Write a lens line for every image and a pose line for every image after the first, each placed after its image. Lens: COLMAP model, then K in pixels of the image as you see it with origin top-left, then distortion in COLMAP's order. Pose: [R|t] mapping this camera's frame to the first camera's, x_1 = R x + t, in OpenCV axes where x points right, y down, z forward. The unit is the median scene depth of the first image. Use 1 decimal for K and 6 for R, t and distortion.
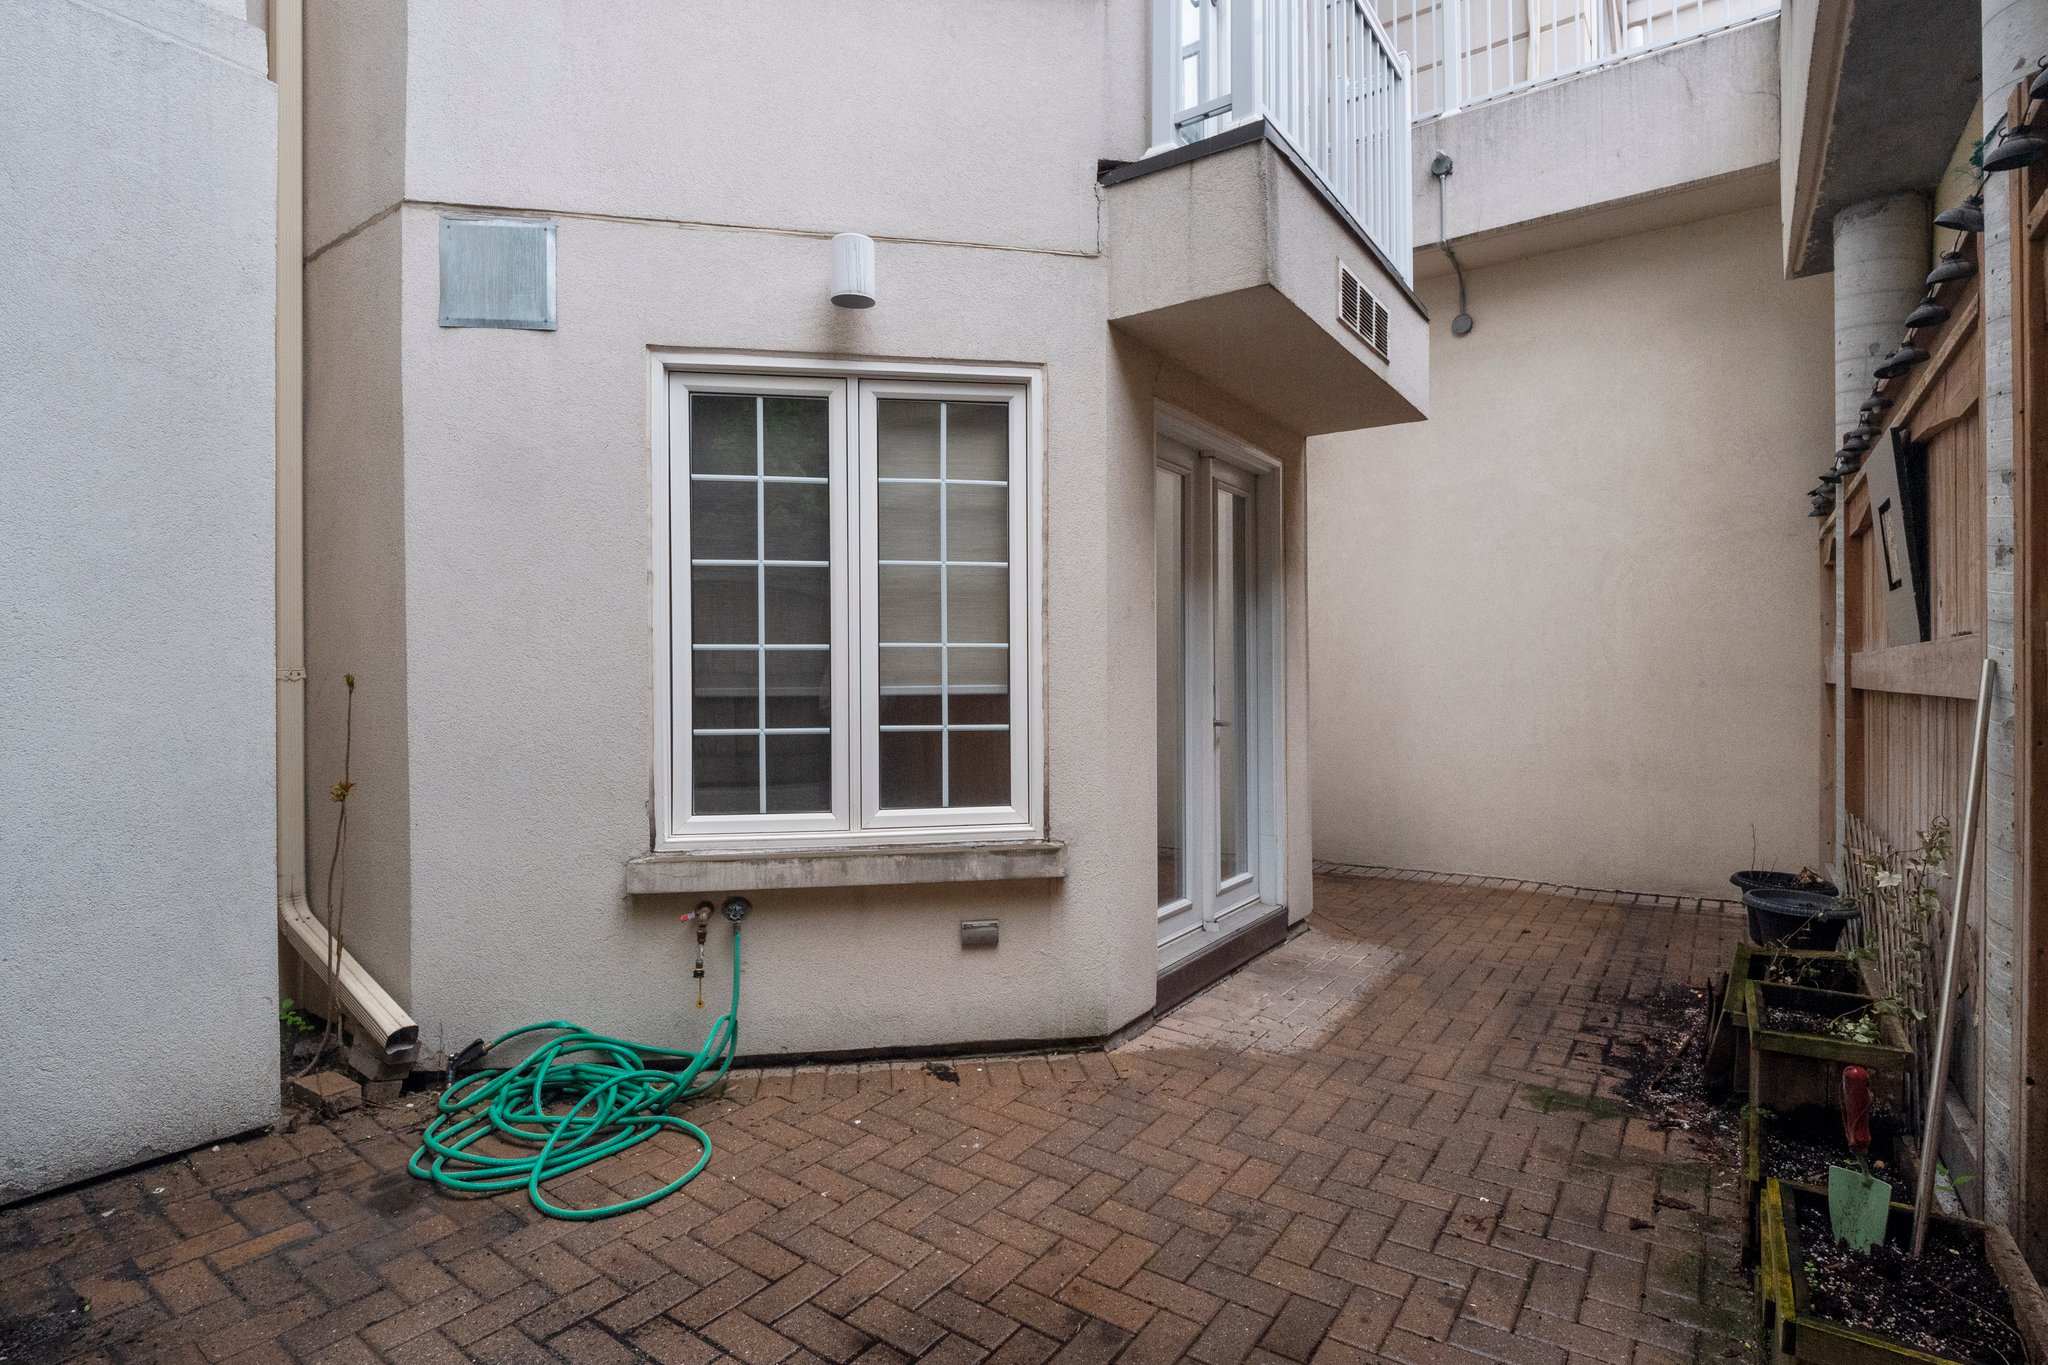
lens RADIAL K [[996.4, 0, 1024.8], [0, 996.4, 686.1], [0, 0, 1]] dist [-0.008559, -0.002562]
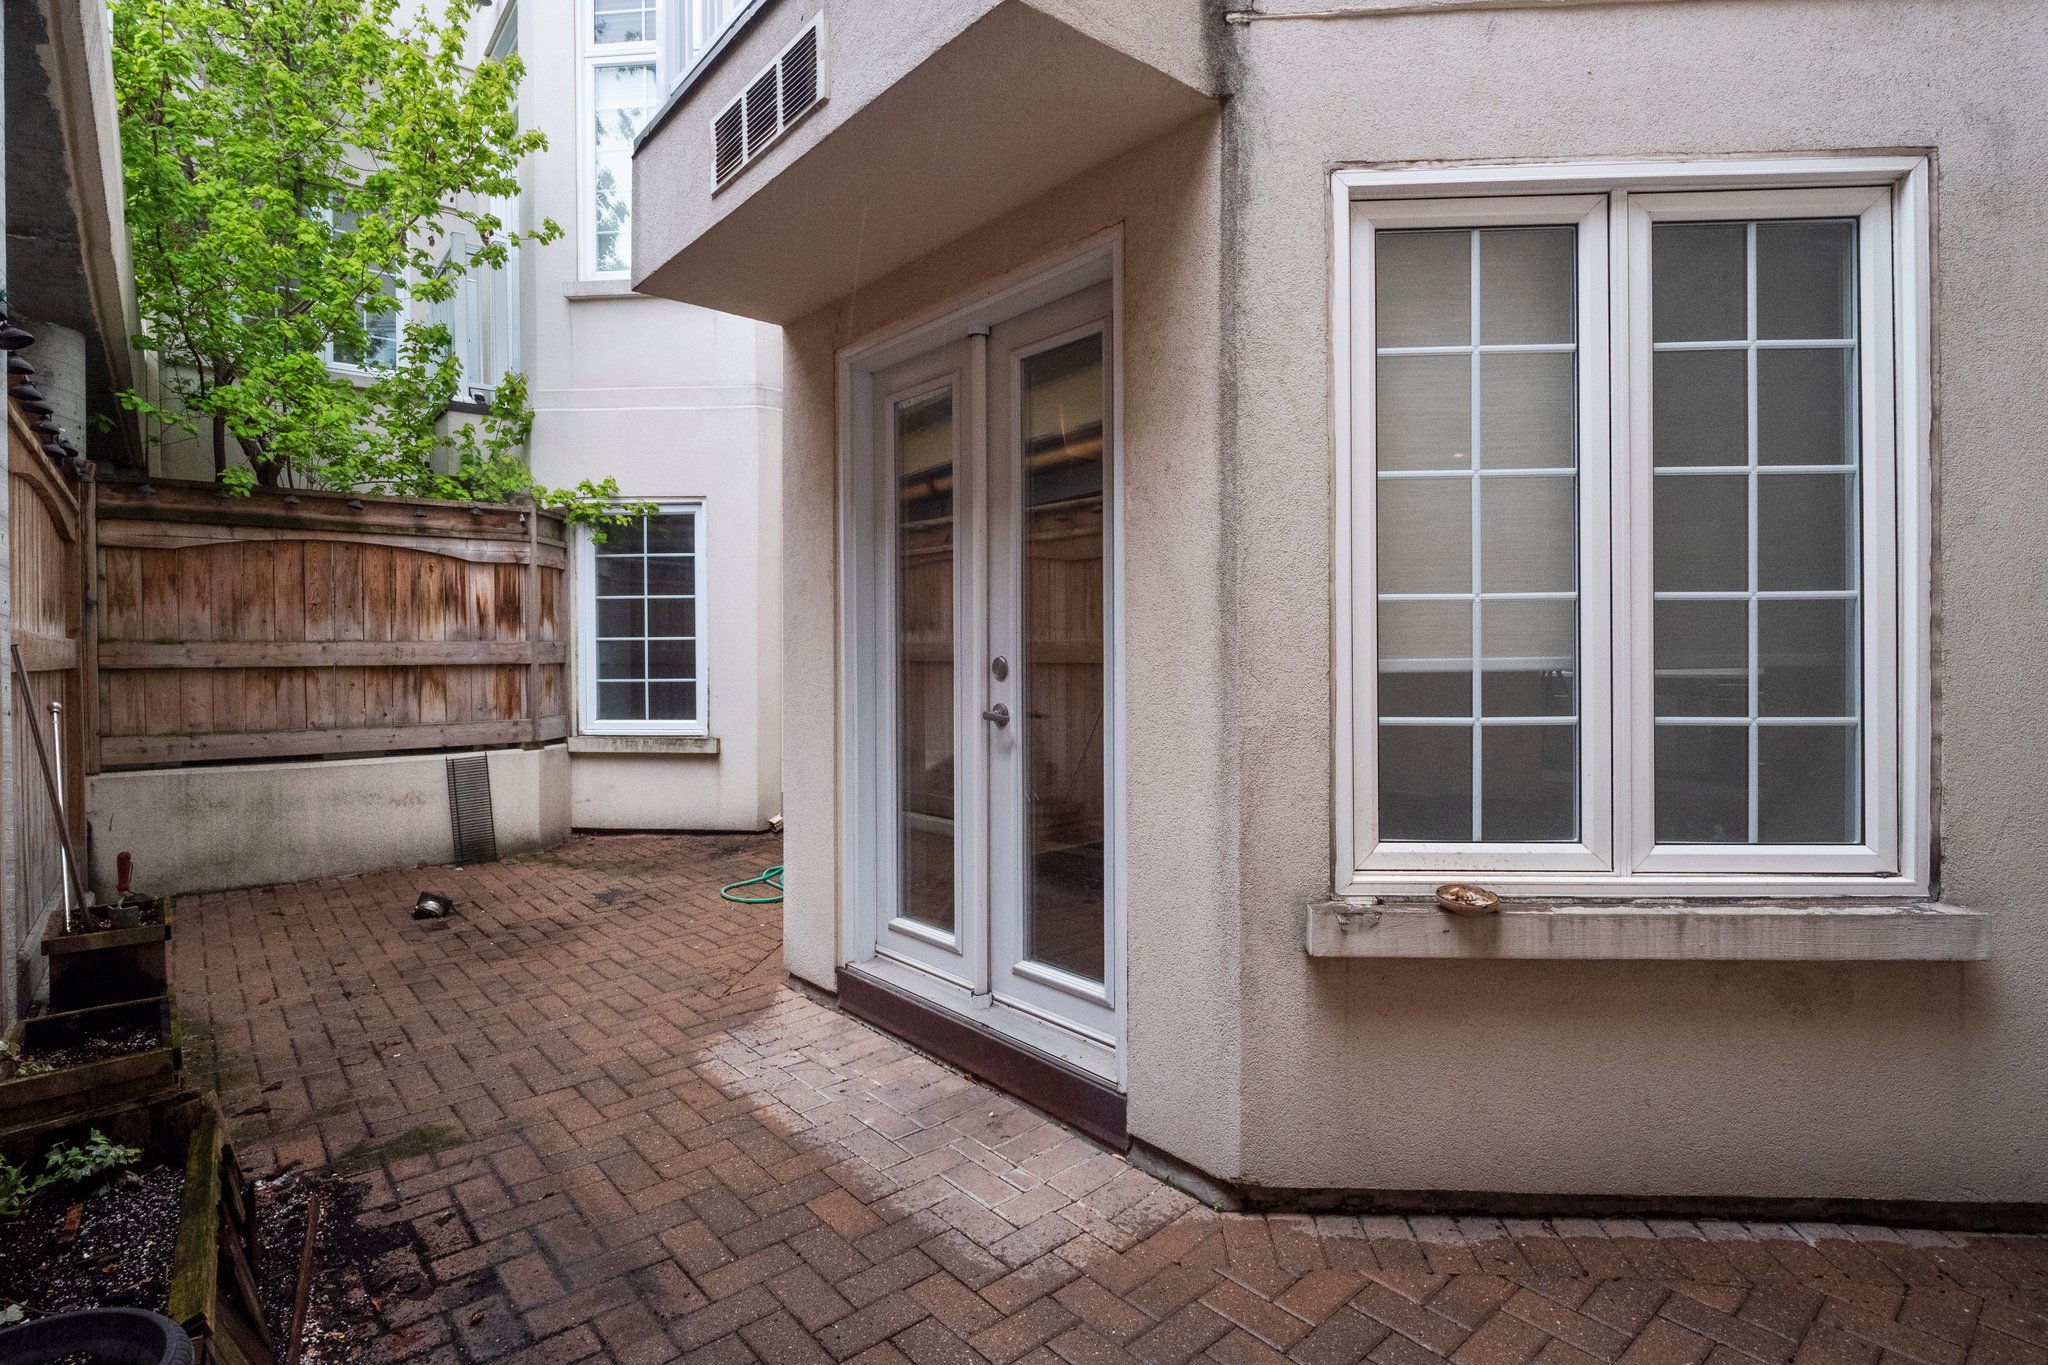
lens RADIAL K [[996.4, 0, 1023.4], [0, 996.4, 662.9], [0, 0, 1]] dist [-0.008559, -0.002562]
pose [[-0.238632, 0.013862, -0.971011, 1.105789], [-0.001906, 0.999890, 0.014742, -0.011809], [0.971108, 0.005368, -0.238579, 1.529121]]
